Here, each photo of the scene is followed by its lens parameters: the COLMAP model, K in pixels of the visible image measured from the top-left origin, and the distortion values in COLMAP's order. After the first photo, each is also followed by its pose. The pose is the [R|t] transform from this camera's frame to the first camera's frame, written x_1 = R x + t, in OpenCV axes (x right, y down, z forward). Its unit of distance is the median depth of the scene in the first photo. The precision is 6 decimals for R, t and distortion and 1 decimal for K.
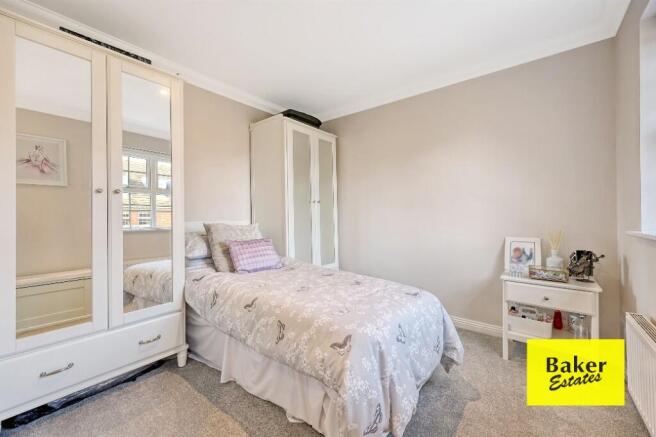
lens RADIAL K [[264.7, 0, 333.7], [0, 264.7, 216.1], [0, 0, 1]] dist [0.001039, 0.000065]
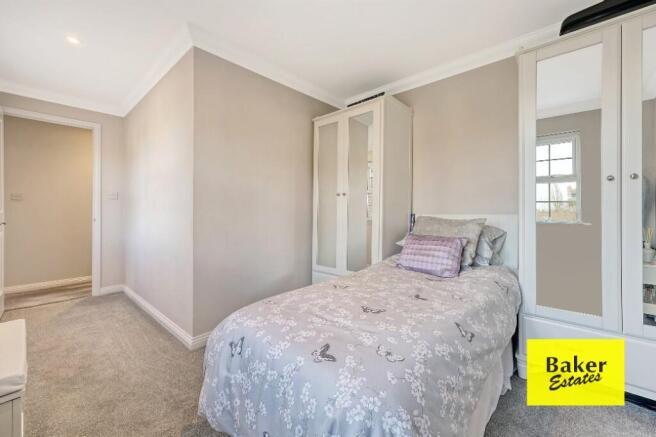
lens RADIAL K [[264.7, 0, 333.7], [0, 264.7, 216.1], [0, 0, 1]] dist [0.001039, 0.000065]
pose [[-0.053361, 0.029713, -0.998133, 0.605051], [0.007950, 0.999538, 0.029330, -0.006703], [0.998544, -0.006370, -0.053573, 0.745654]]
